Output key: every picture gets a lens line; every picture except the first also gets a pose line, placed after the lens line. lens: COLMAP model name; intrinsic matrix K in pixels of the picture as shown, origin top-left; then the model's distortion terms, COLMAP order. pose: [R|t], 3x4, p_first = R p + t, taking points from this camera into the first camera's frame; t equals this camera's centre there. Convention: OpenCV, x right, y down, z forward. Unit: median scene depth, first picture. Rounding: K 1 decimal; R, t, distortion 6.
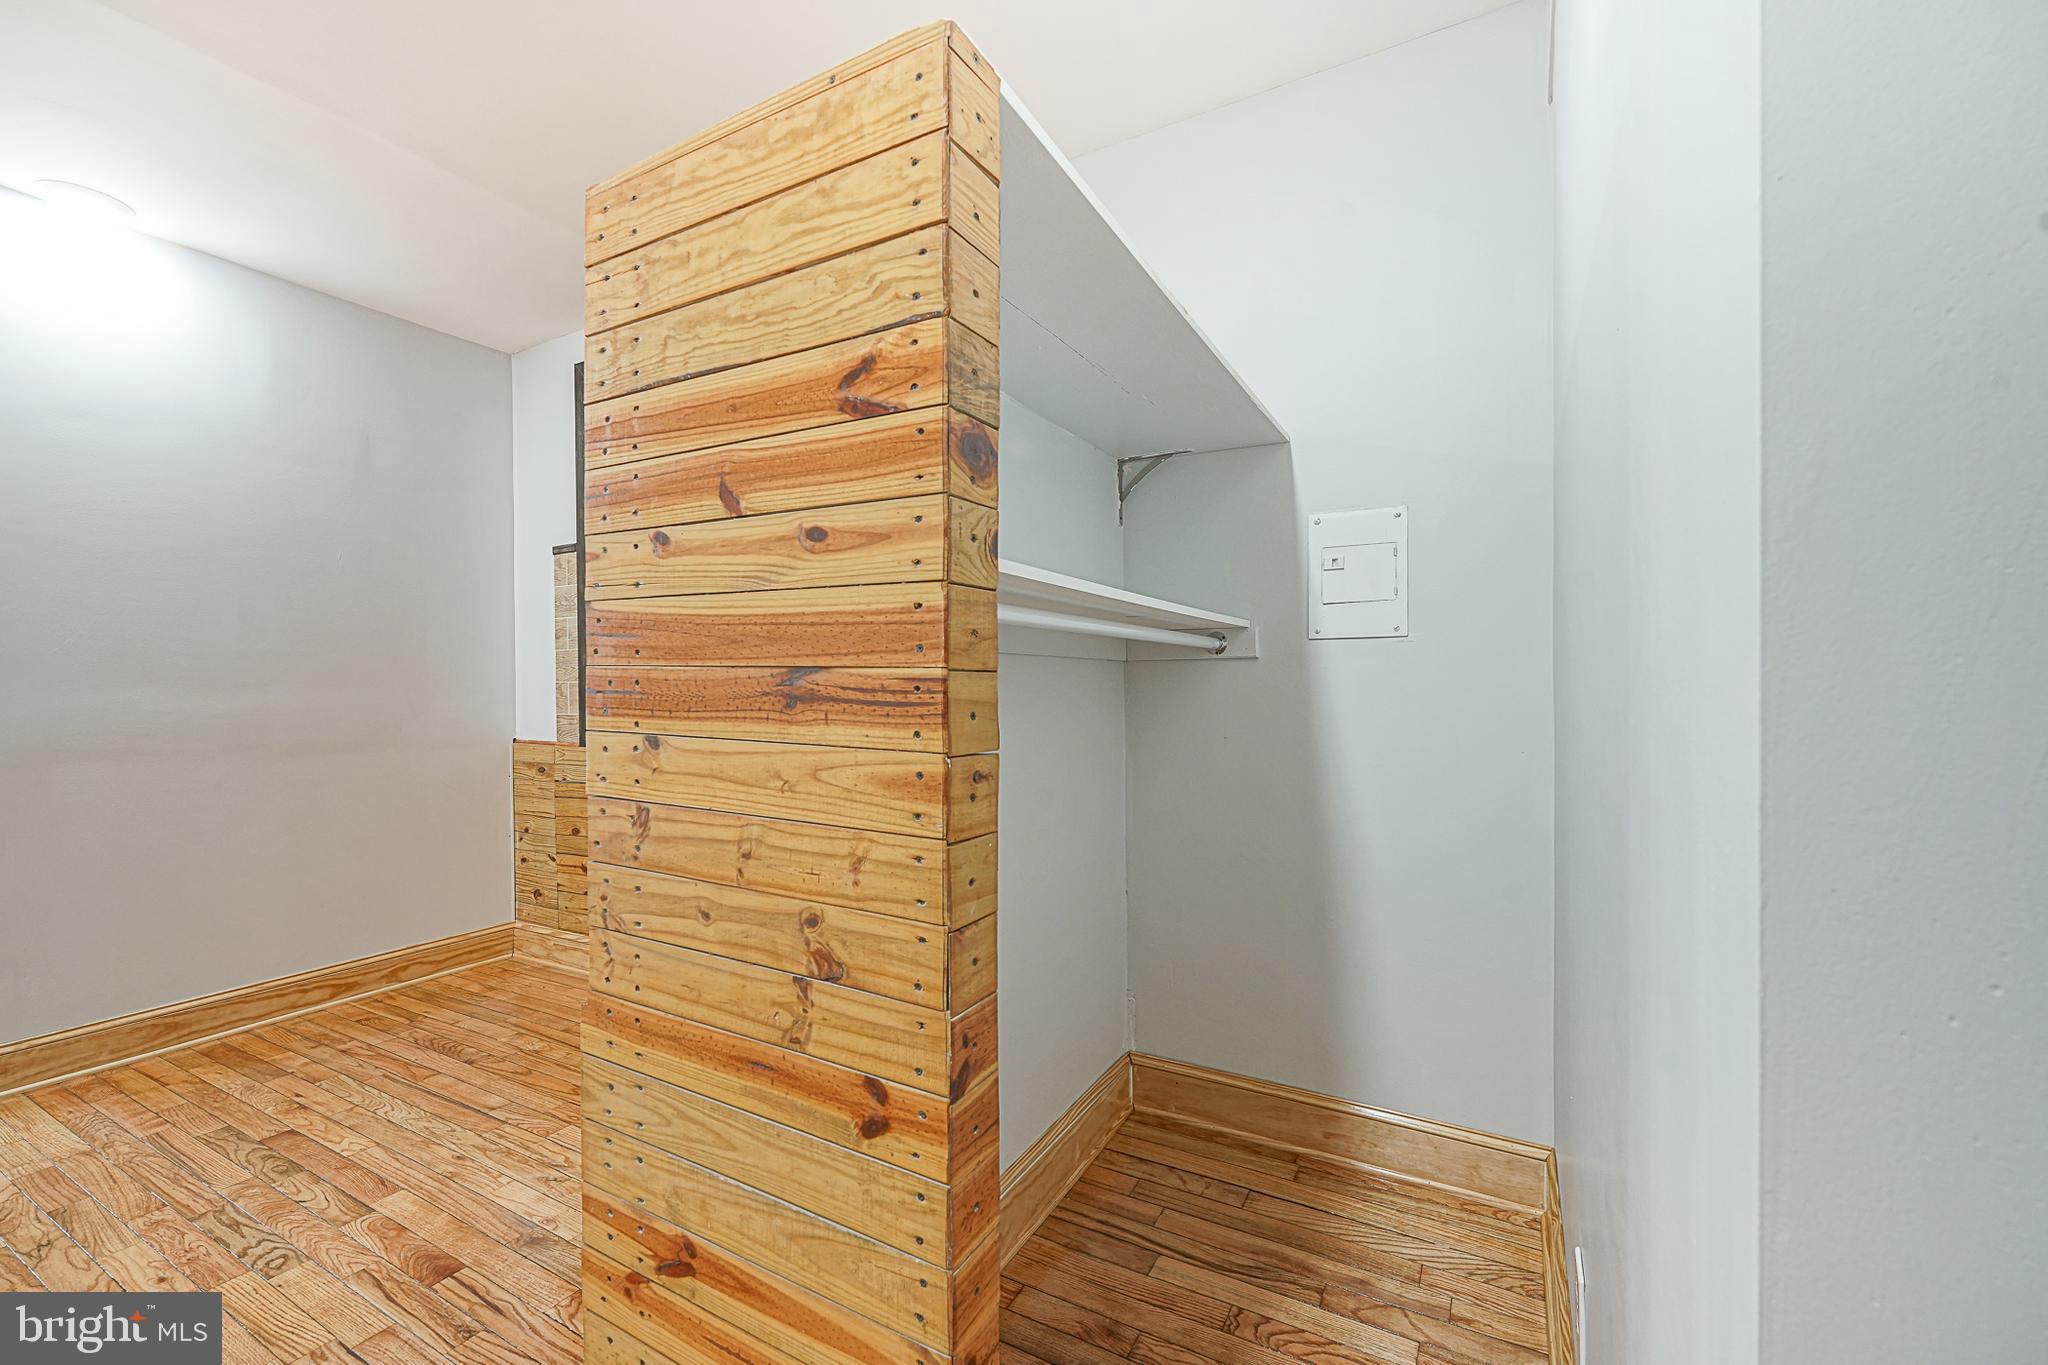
lens RADIAL K [[830.3, 0, 1023.8], [0, 830.3, 689.7], [0, 0, 1]] dist [-0.002625, -0.000088]
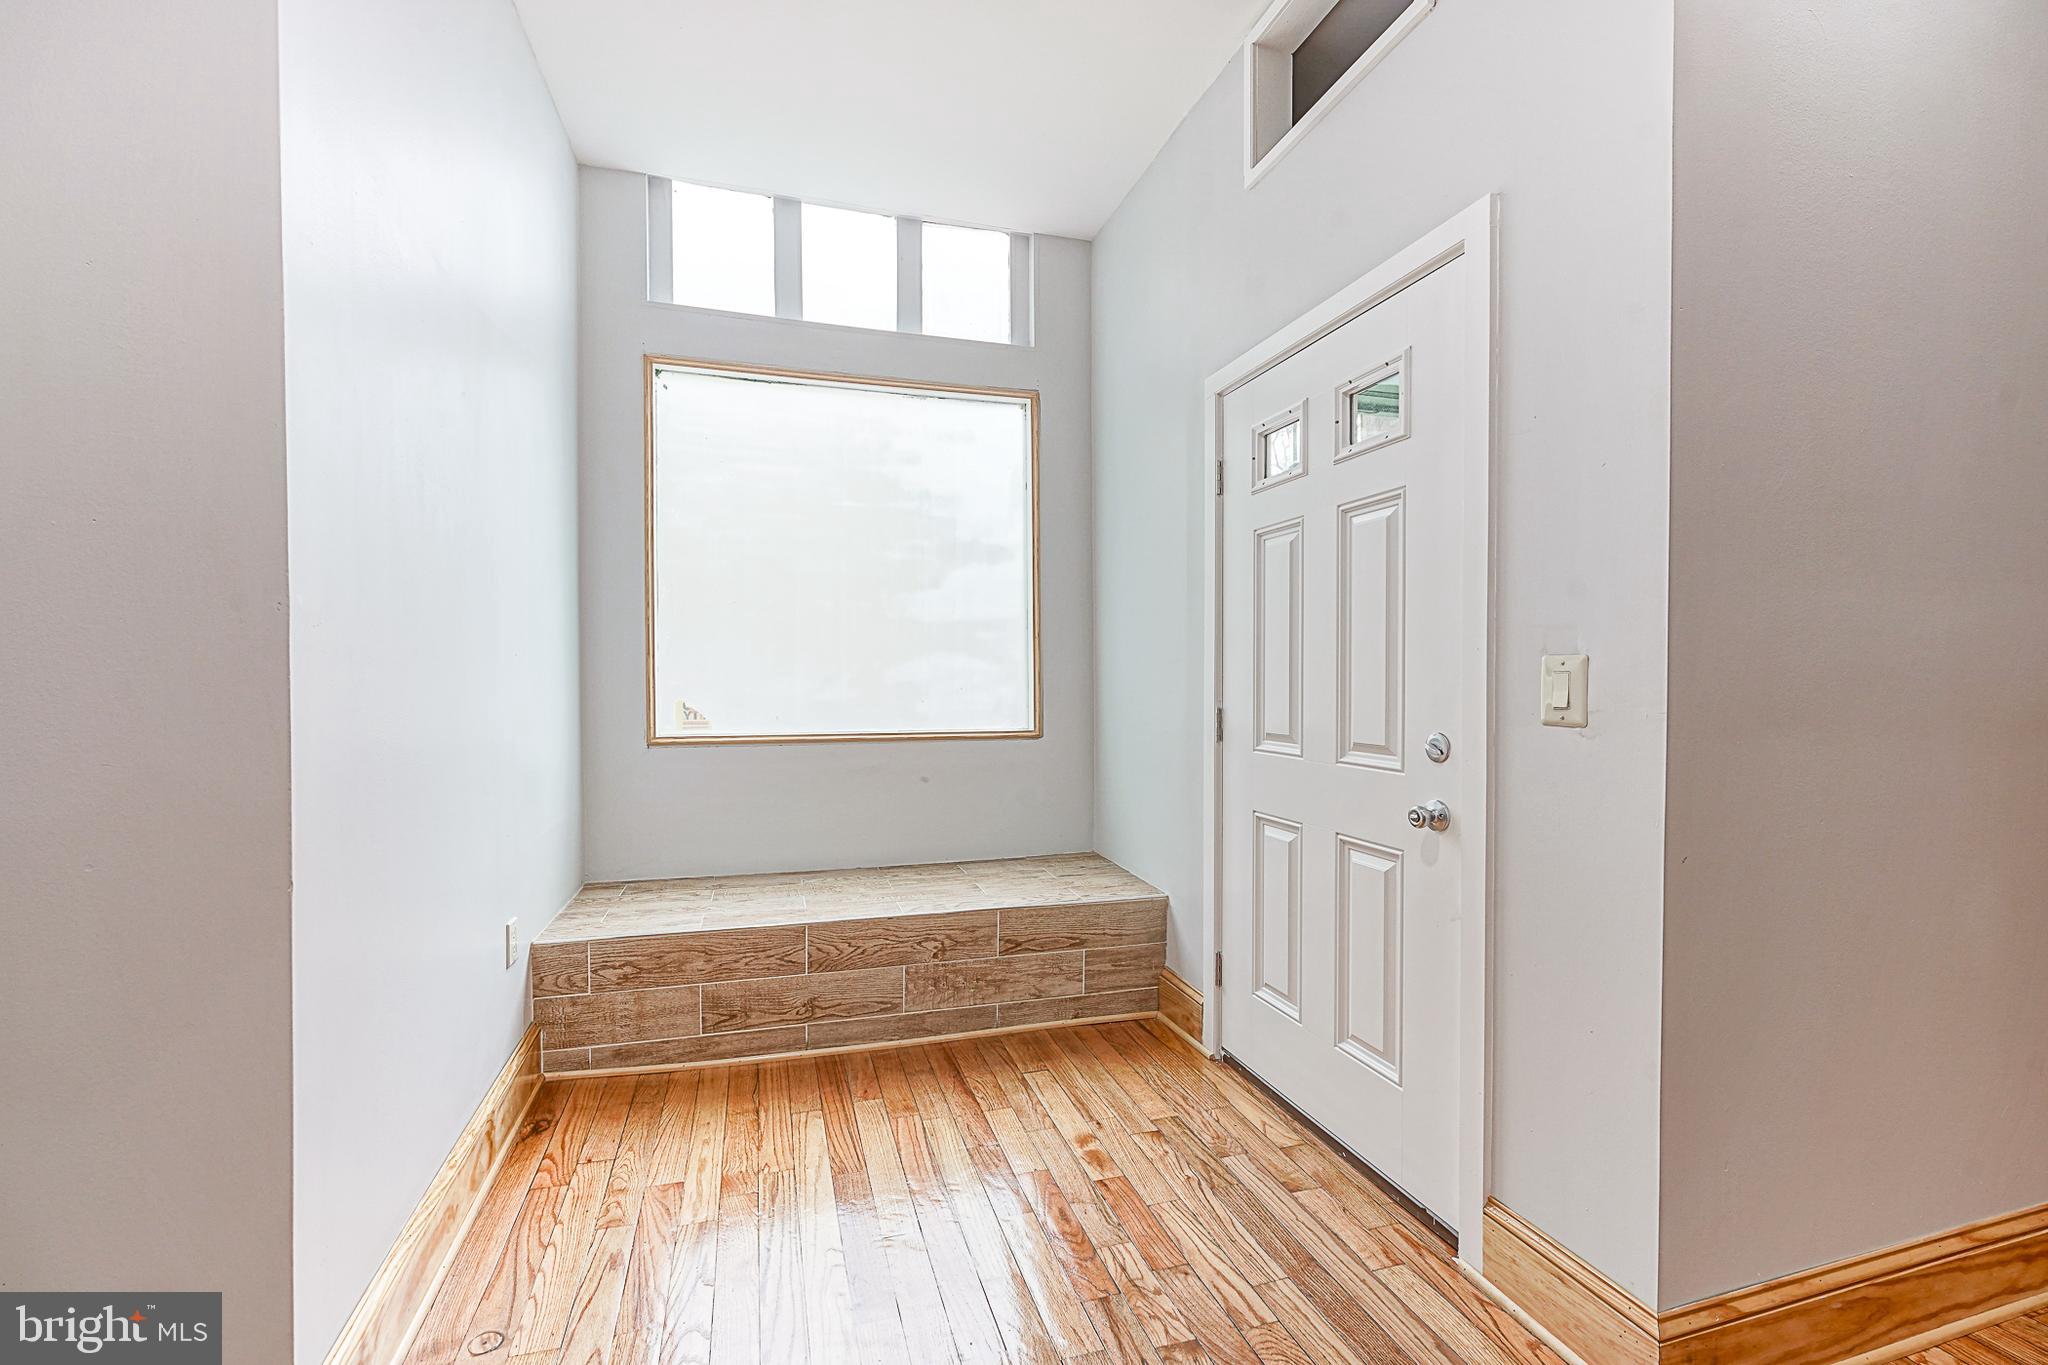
lens RADIAL K [[830.3, 0, 1009.7], [0, 830.3, 698.8], [0, 0, 1]] dist [-0.002625, -0.000088]
pose [[0.716045, 0.025331, -0.697594, -1.903694], [-0.012844, 0.999650, 0.023115, 0.117186], [0.697936, -0.007591, 0.716120, 0.600037]]
